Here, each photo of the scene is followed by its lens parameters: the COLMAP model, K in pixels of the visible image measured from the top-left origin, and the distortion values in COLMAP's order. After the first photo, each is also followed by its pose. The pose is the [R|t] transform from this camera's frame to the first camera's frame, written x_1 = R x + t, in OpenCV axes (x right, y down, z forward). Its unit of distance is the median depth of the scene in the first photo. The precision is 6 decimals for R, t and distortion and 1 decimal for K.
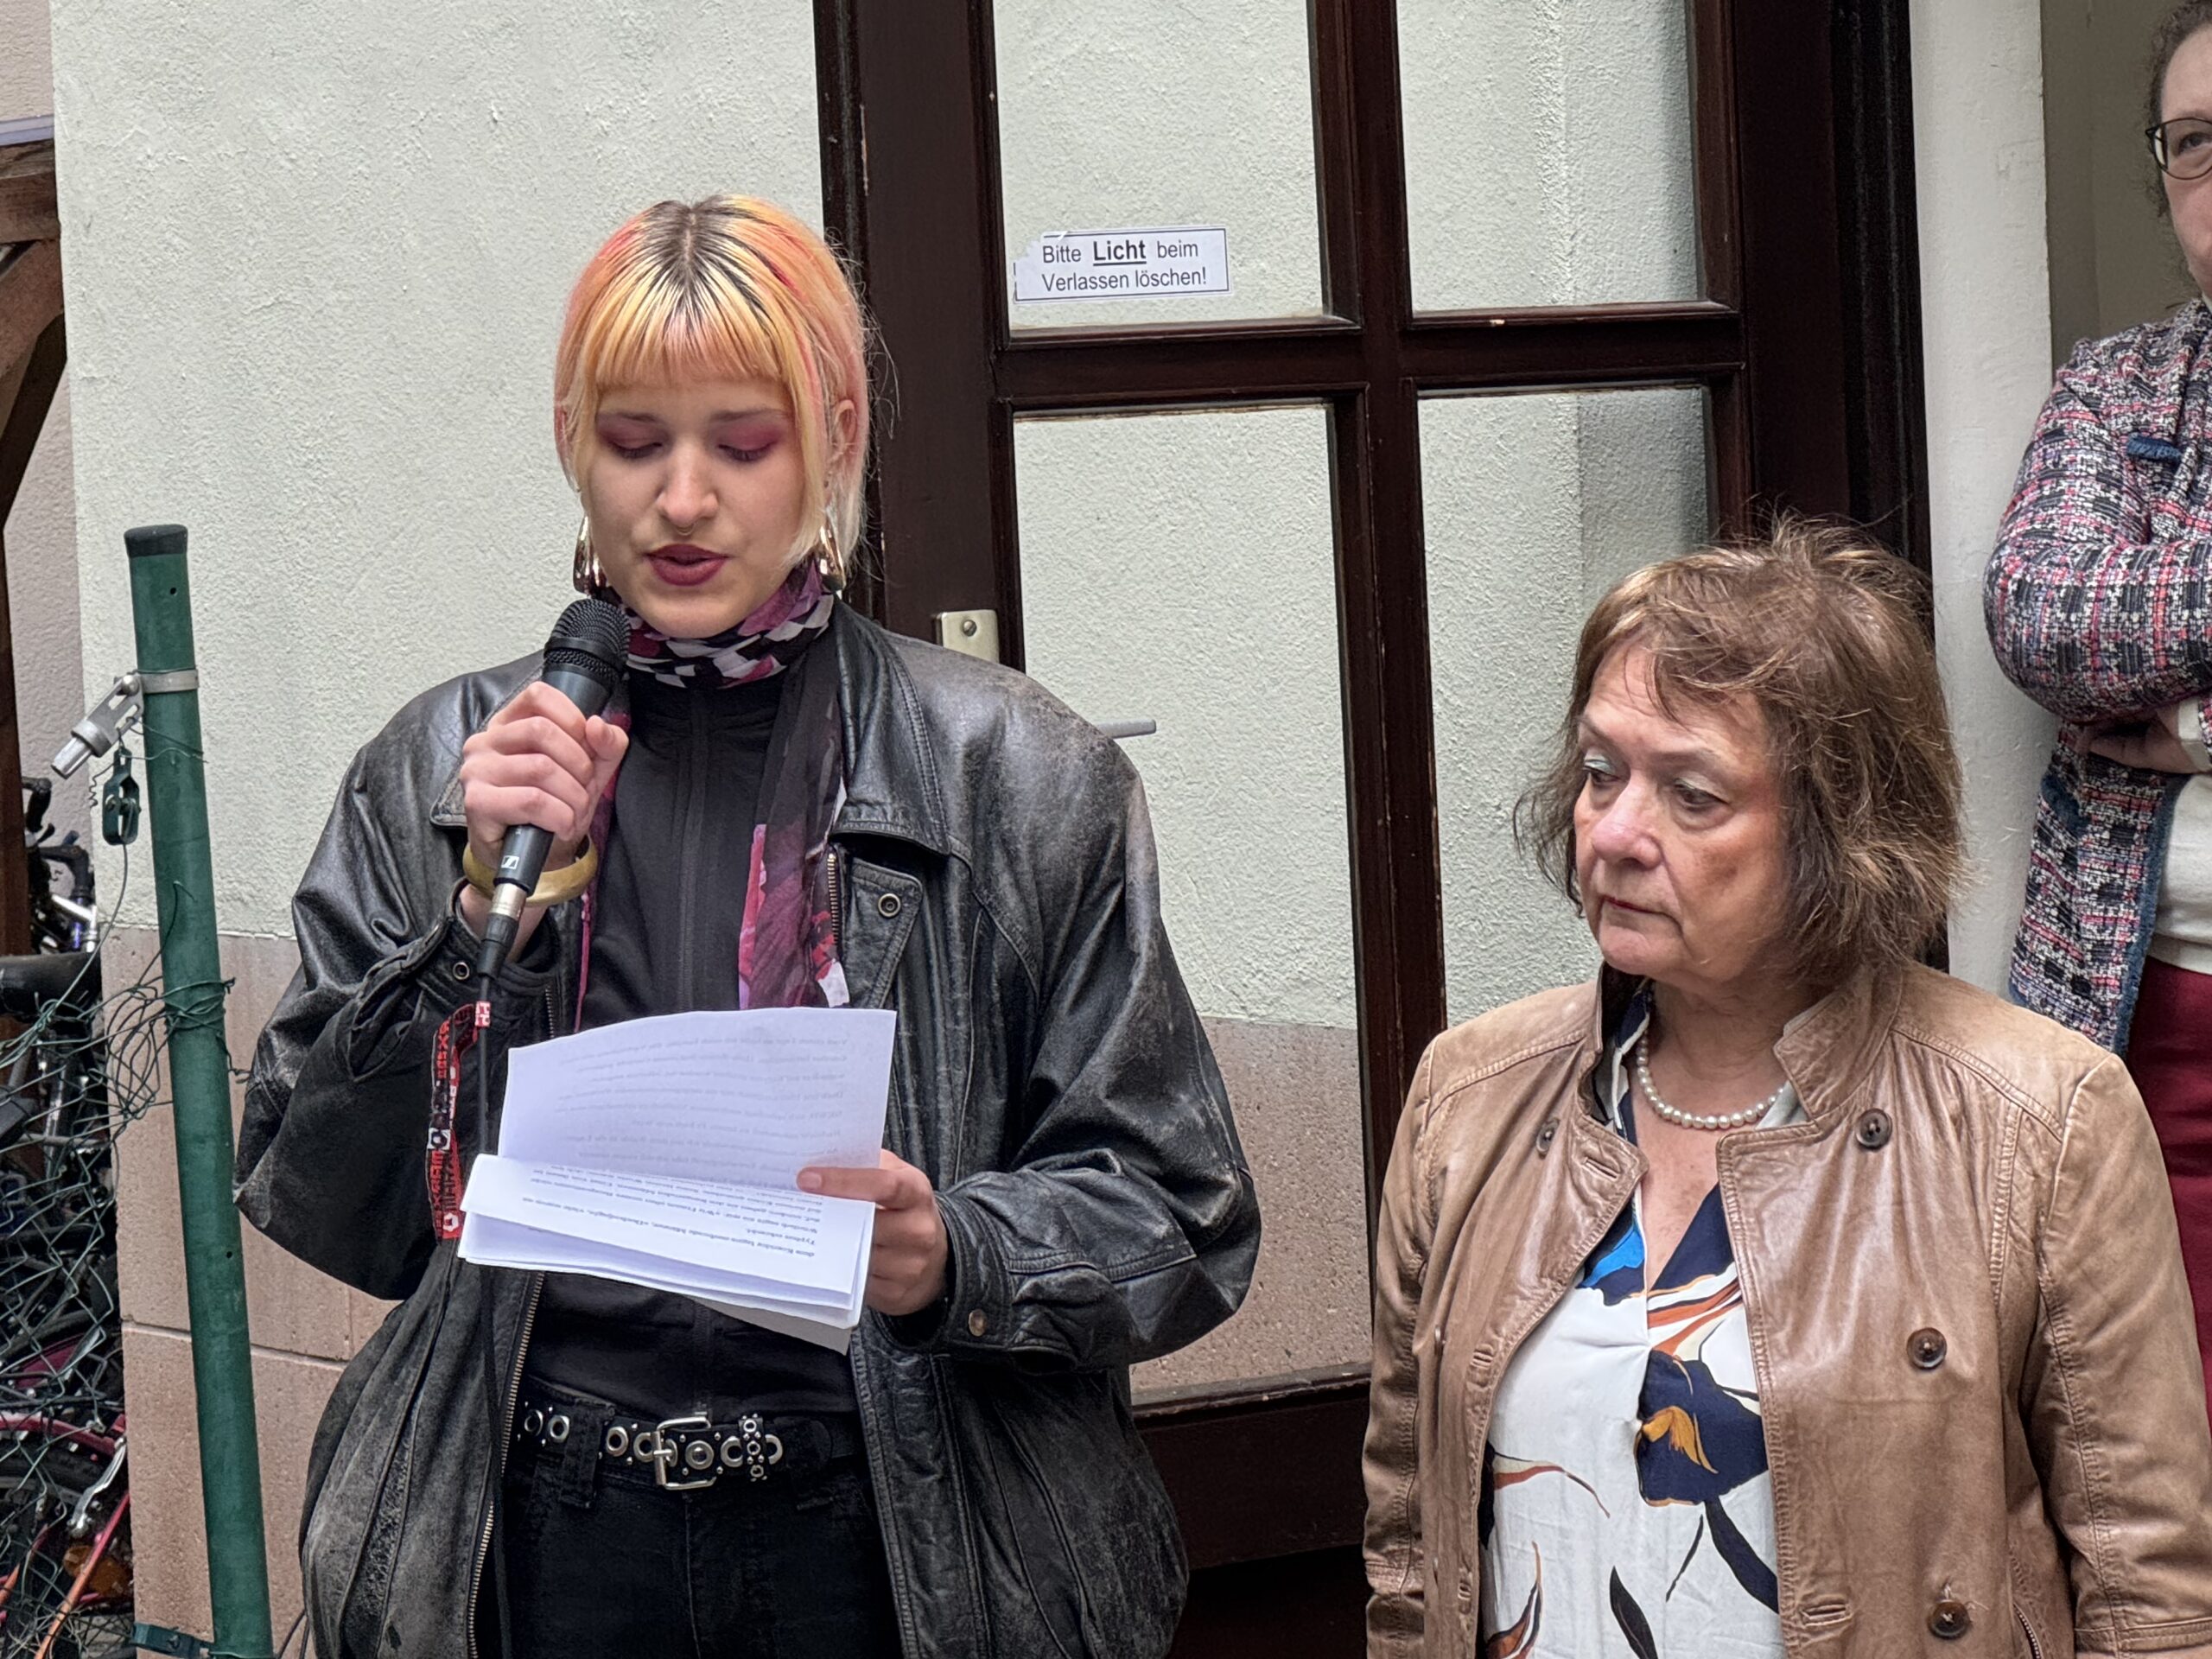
lens RADIAL K [[7079.8, 0, 1106.0], [0, 7079.8, 829.5], [0, 0, 1]] dist [-0.272401, 13.308487]
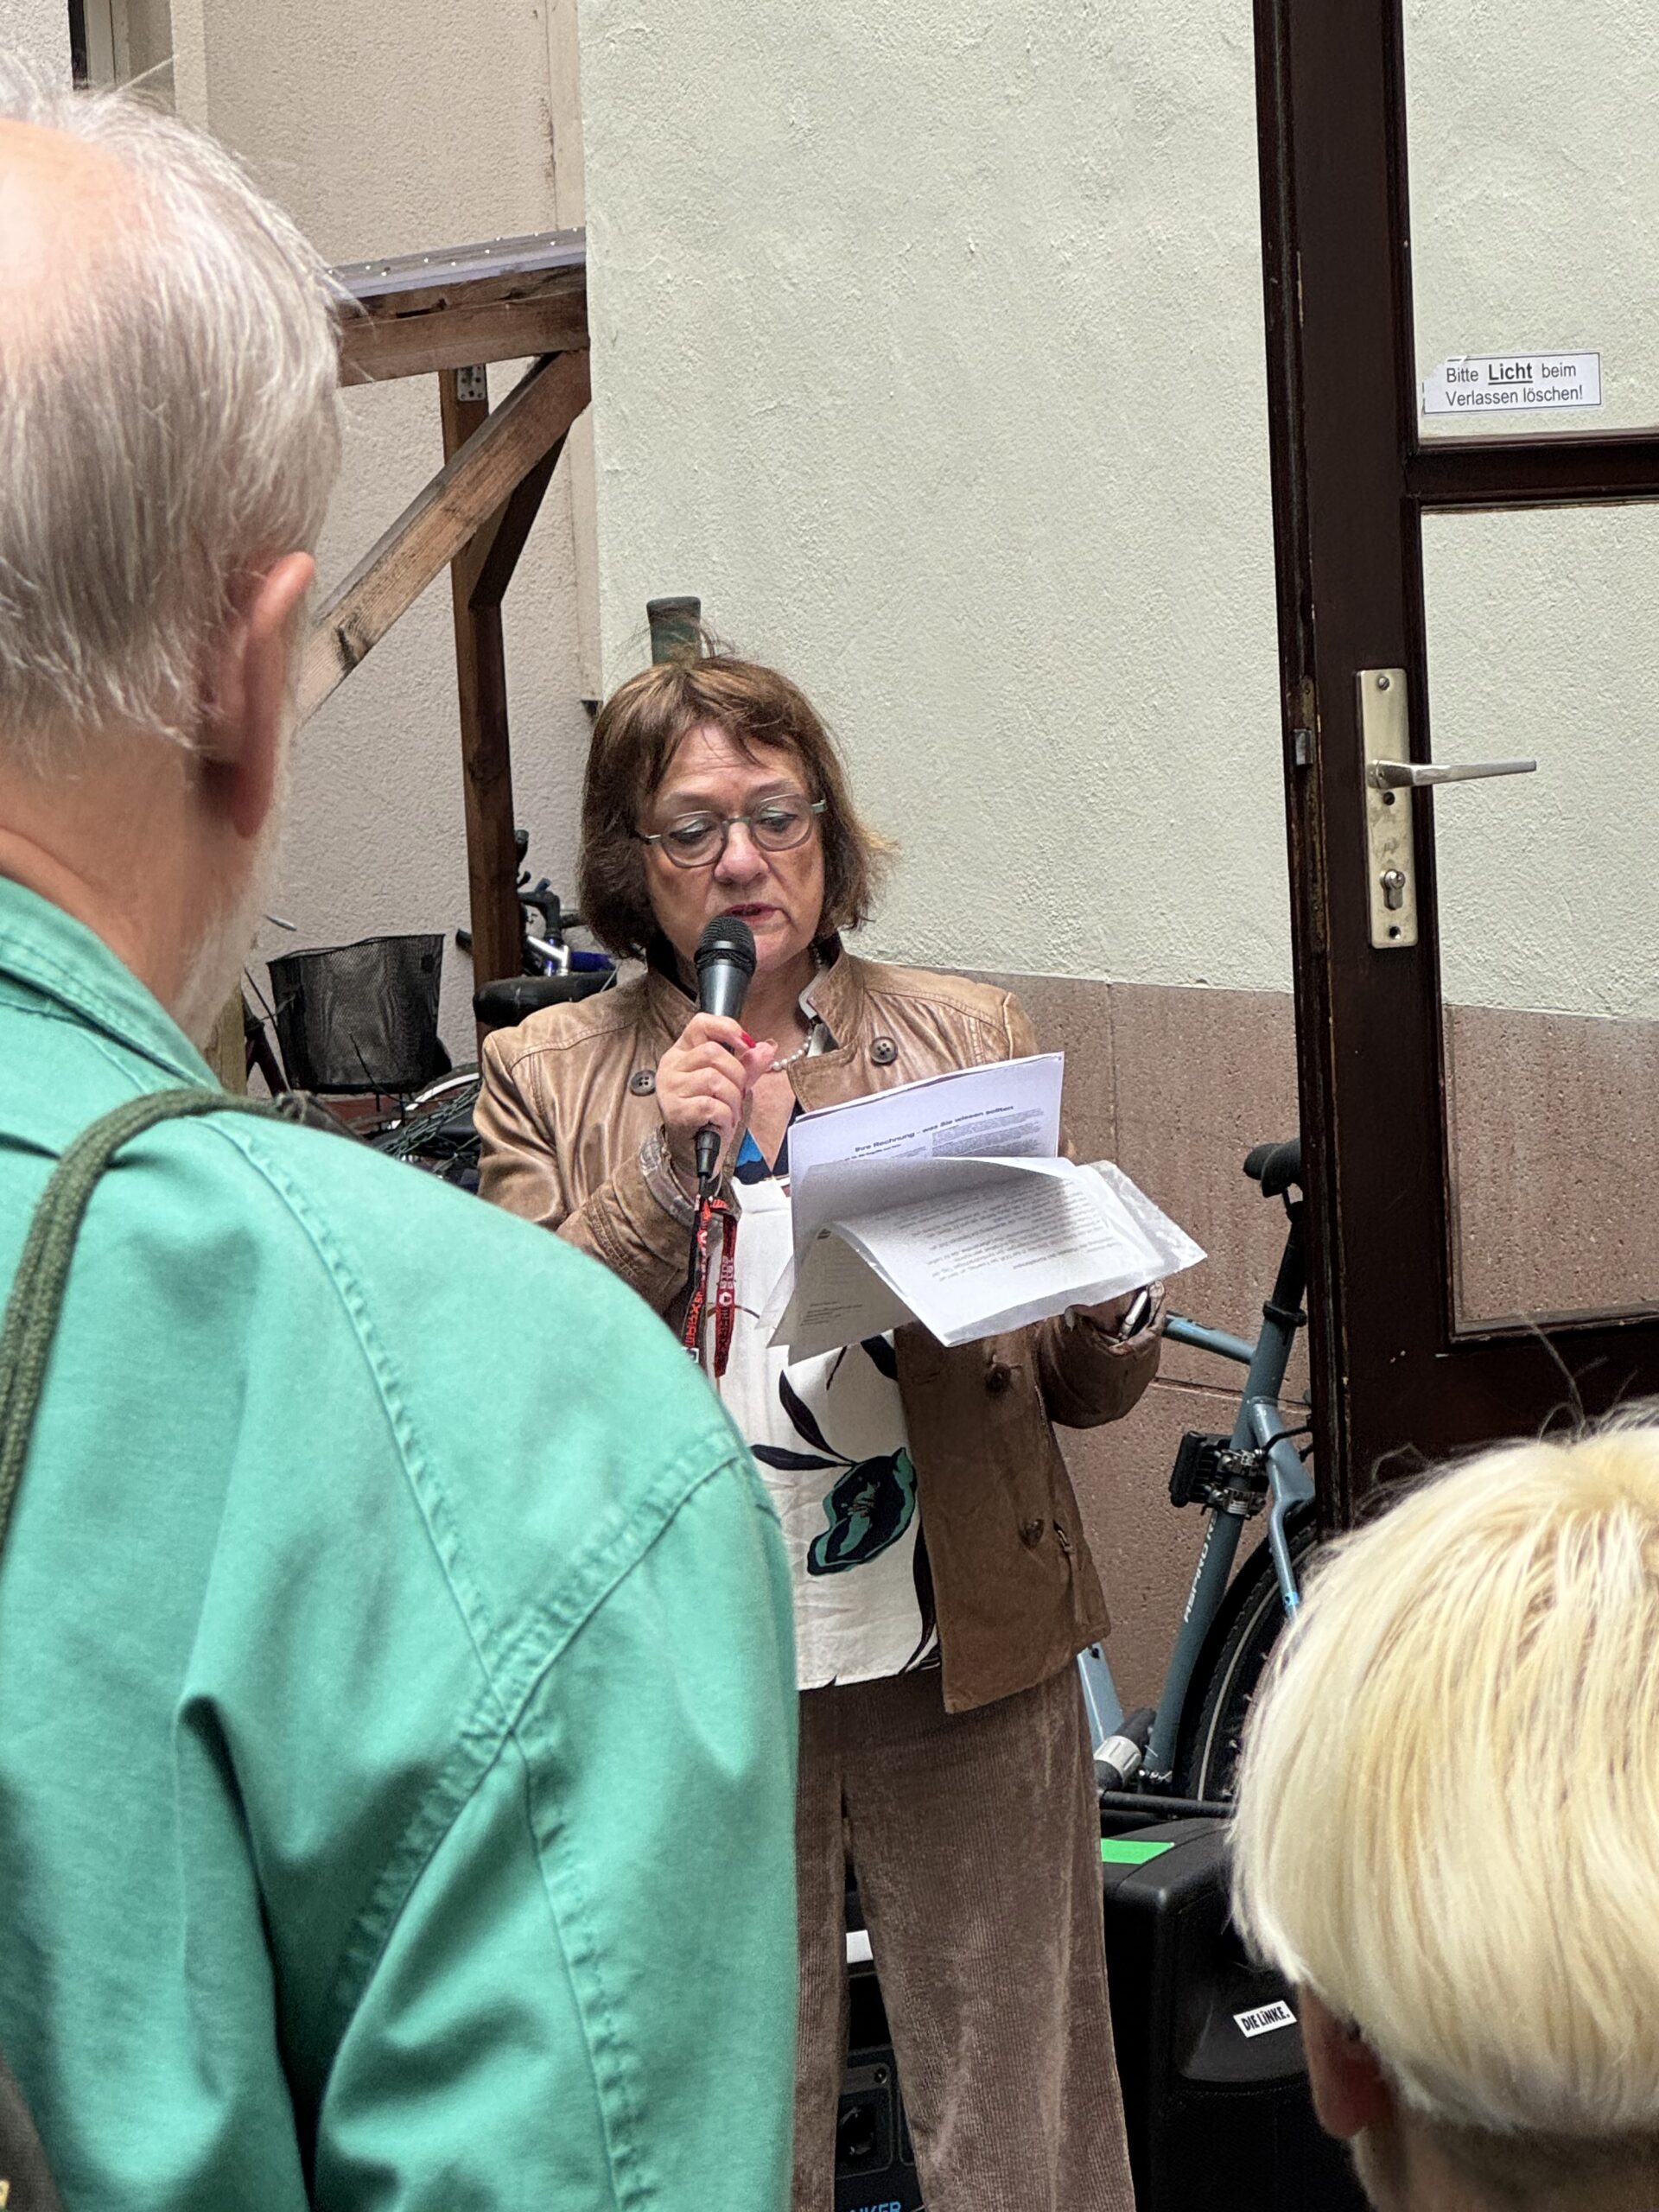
lens RADIAL K [[7067.3, 0, 829.5], [0, 7067.3, 1106.0], [0, 0, 1]] dist [-0.584811, 16.982357]
pose [[0.995632, 0.011245, -0.092685, -0.001091], [-0.008665, 0.999565, 0.028194, 0.010218], [0.092962, -0.027268, 0.995296, -0.203682]]
